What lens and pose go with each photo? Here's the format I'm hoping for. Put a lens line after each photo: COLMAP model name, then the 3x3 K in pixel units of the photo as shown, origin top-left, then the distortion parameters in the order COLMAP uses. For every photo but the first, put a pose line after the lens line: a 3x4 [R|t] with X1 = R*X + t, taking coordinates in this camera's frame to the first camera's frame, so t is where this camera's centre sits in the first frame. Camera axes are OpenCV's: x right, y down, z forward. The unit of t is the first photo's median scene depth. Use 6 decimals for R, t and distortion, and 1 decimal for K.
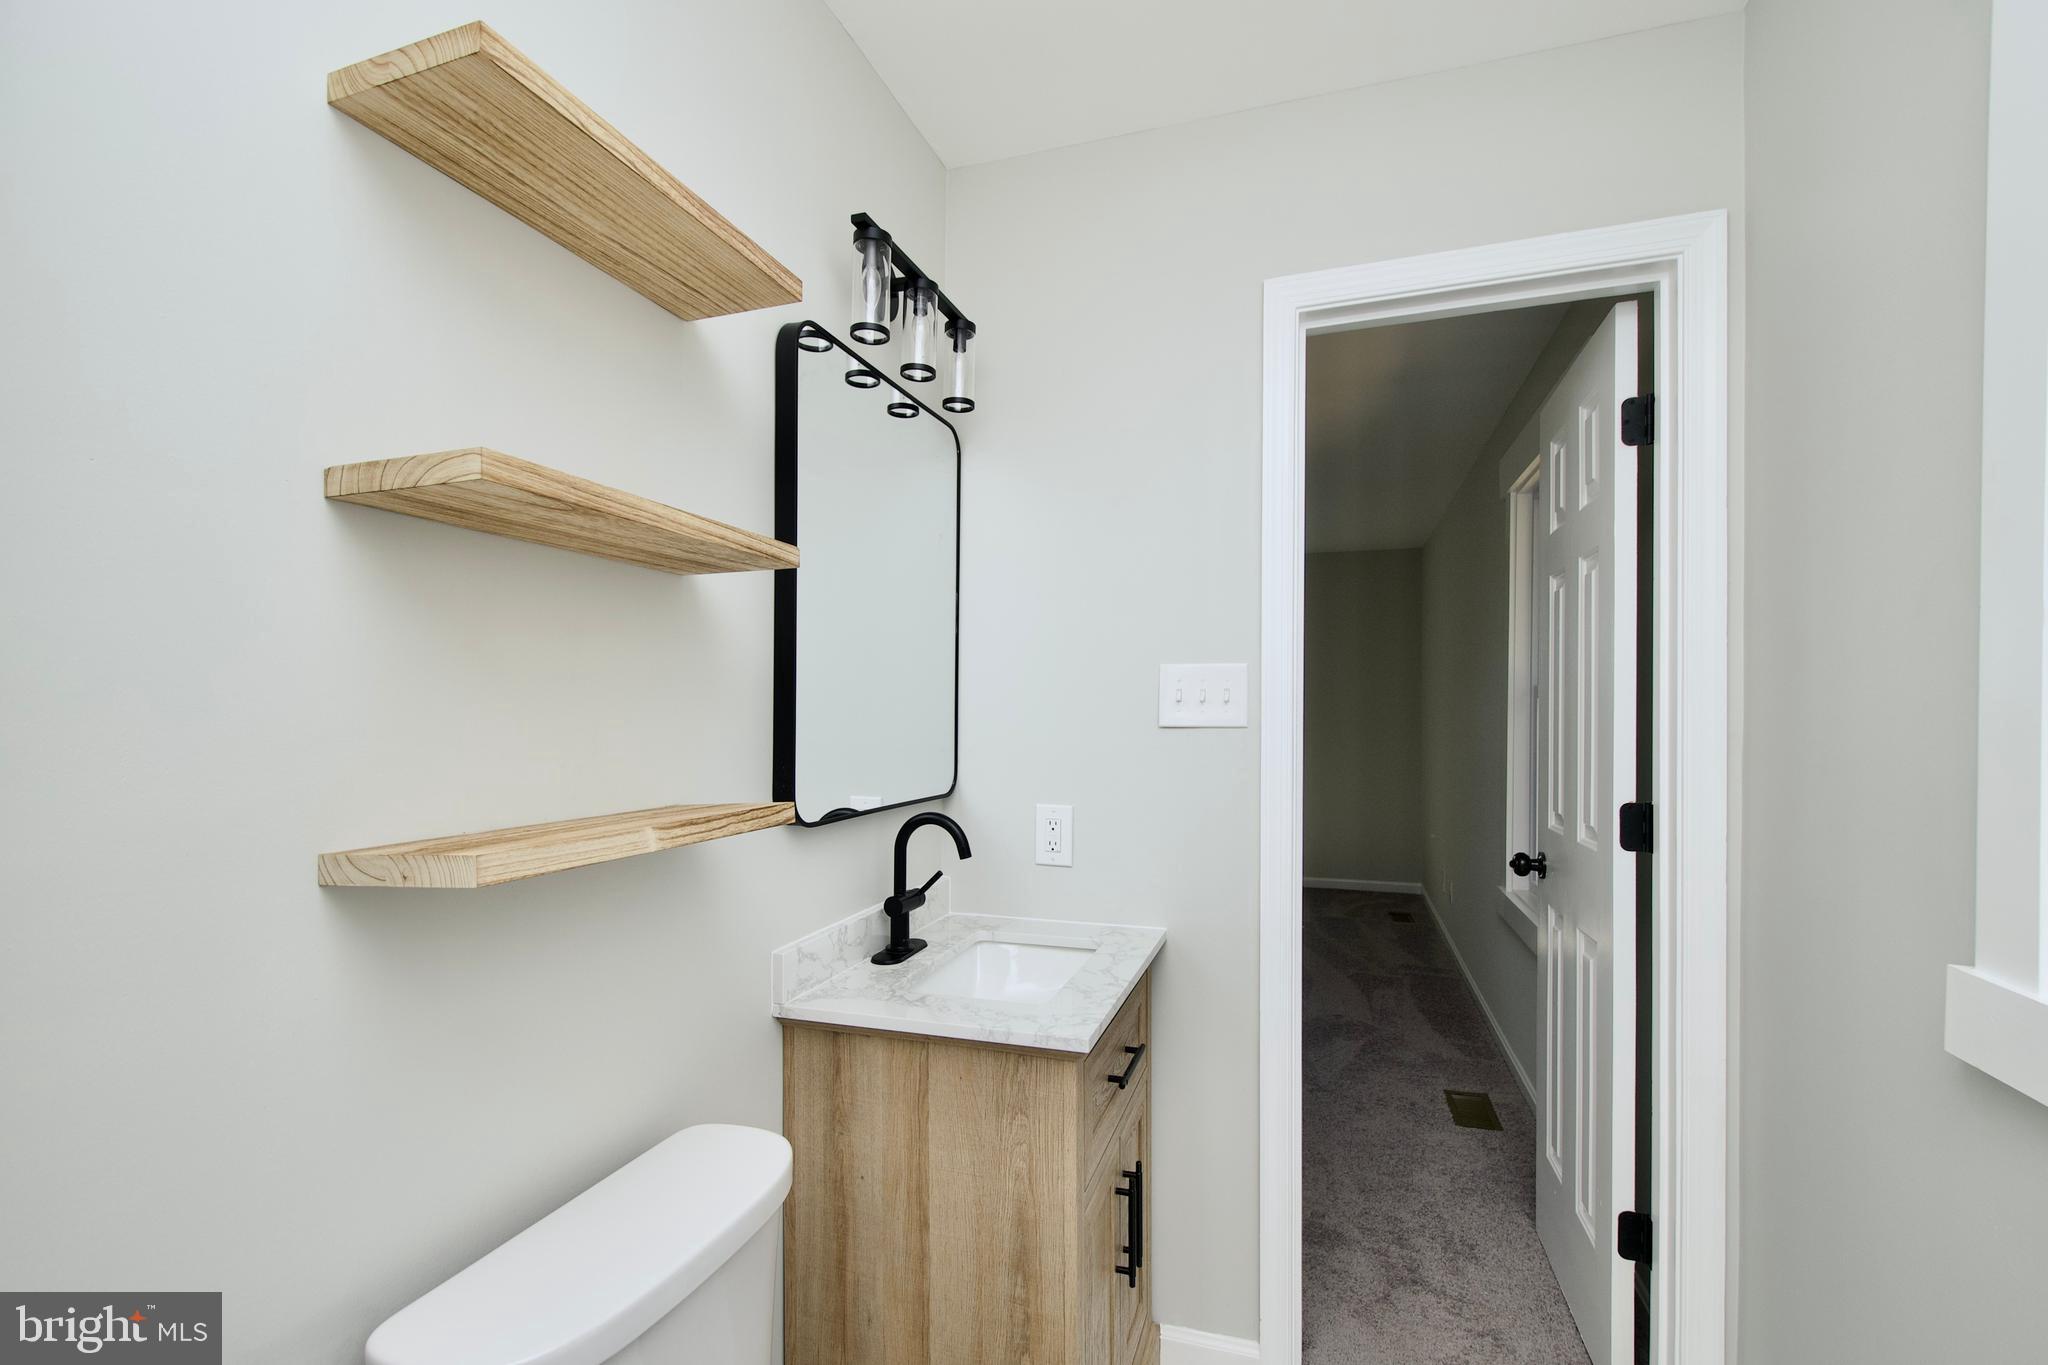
lens RADIAL K [[902.4, 0, 1043.2], [0, 902.4, 713.0], [0, 0, 1]] dist [0.008500, -0.001202]
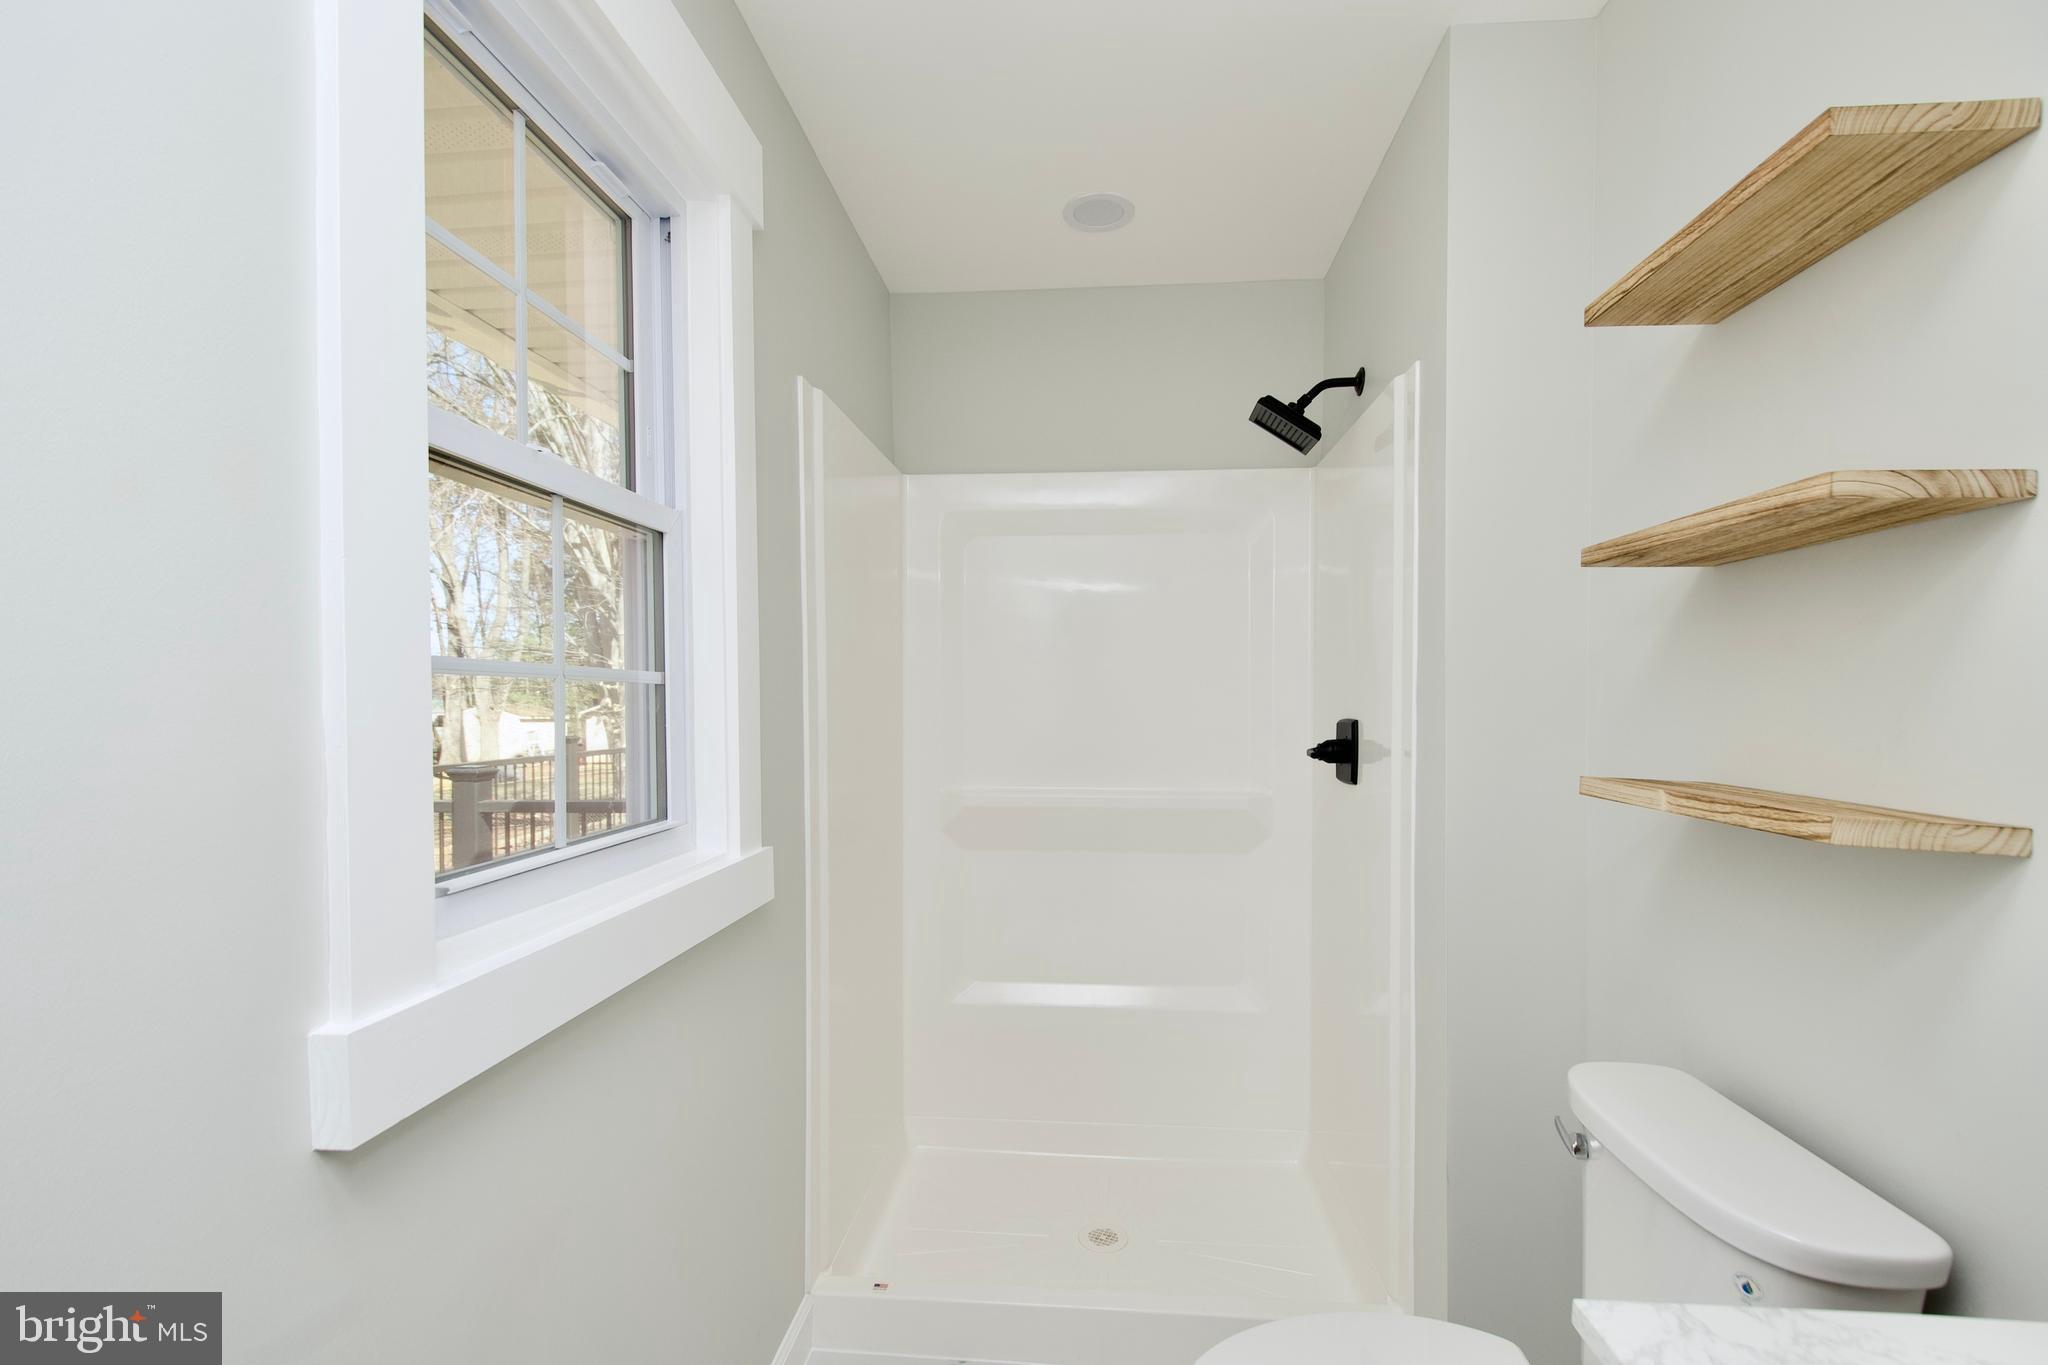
lens RADIAL K [[902.4, 0, 1043.2], [0, 902.4, 713.0], [0, 0, 1]] dist [0.008500, -0.001202]
pose [[-0.971480, 0.003019, -0.237103, 0.622655], [-0.000446, 0.999894, 0.014558, 0.003879], [0.237122, 0.014249, -0.971375, 1.847685]]
